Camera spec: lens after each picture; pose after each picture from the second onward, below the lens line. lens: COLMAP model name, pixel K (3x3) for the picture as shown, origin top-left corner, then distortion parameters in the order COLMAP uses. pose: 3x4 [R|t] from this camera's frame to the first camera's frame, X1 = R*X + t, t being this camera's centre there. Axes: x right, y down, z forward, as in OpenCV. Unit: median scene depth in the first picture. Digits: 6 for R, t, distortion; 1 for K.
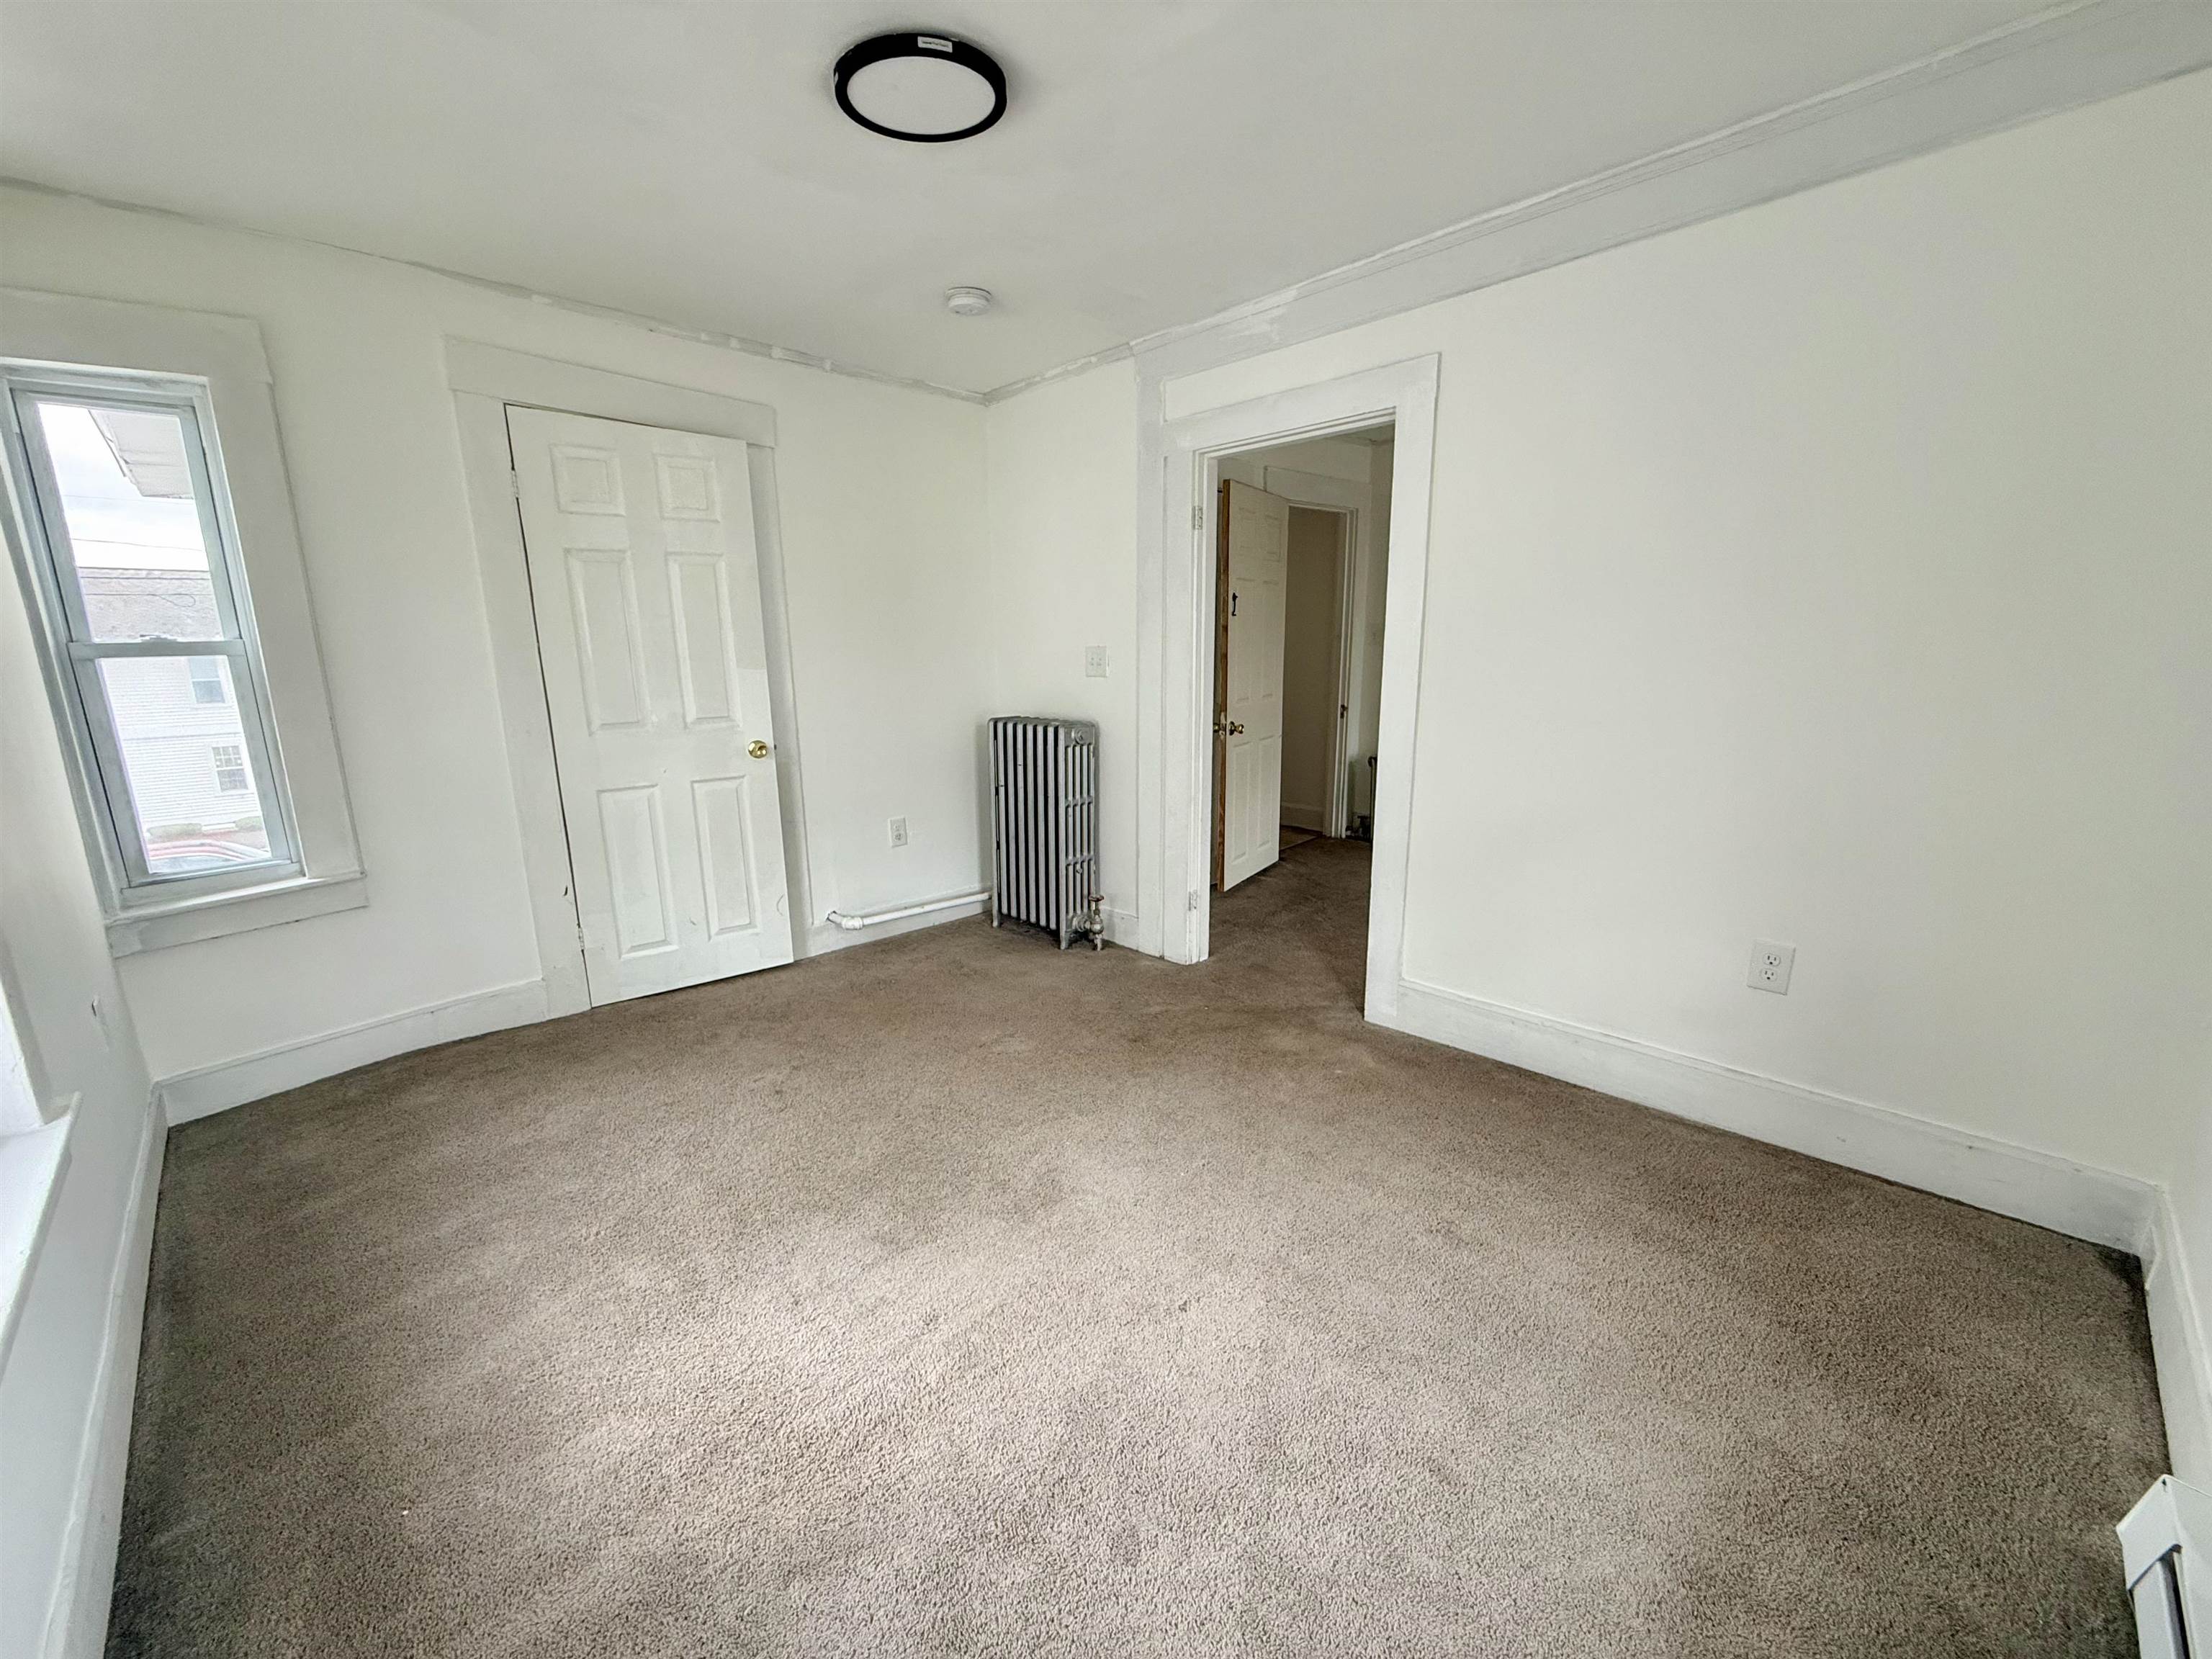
lens RADIAL K [[881.9, 0, 1096.7], [0, 881.9, 827.9], [0, 0, 1]] dist [-0.000408, 0.000074]
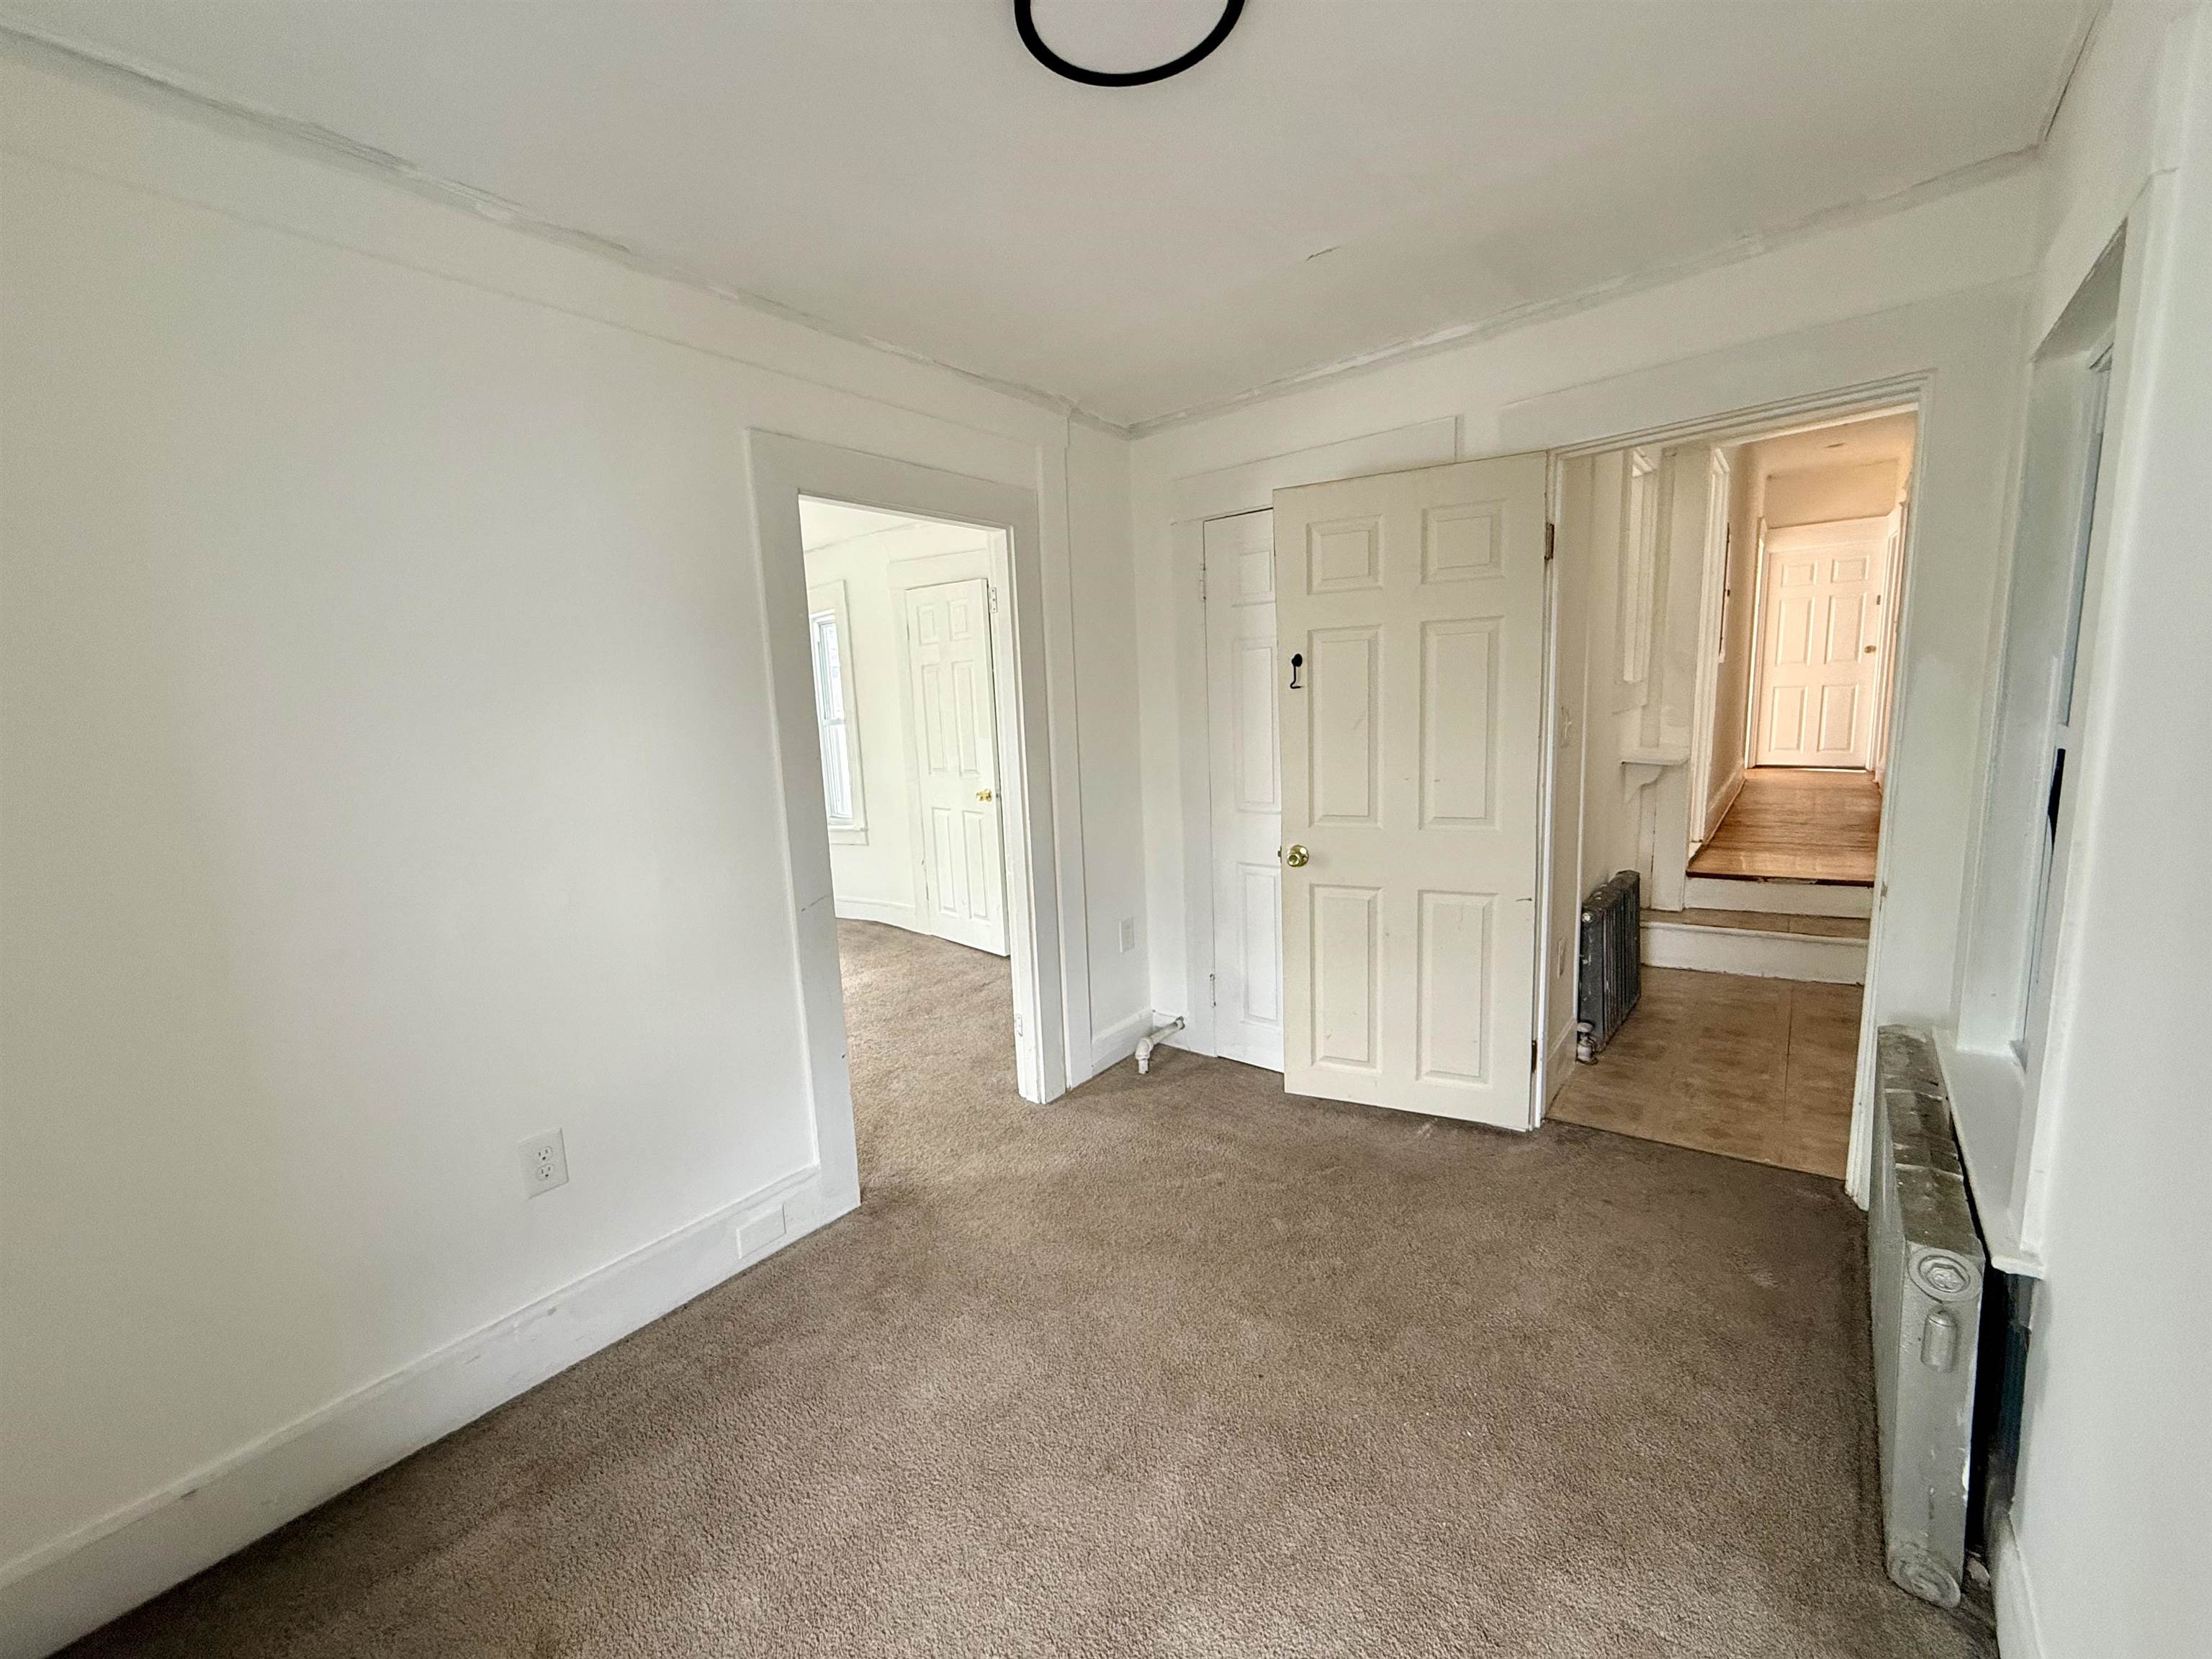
lens RADIAL K [[881.9, 0, 1096.7], [0, 881.9, 827.9], [0, 0, 1]] dist [-0.000408, 0.000074]
pose [[0.125026, 0.164707, -0.978387, 1.081538], [-0.164079, 0.975978, 0.143334, -0.287217], [0.978492, 0.142612, 0.149047, 1.036315]]
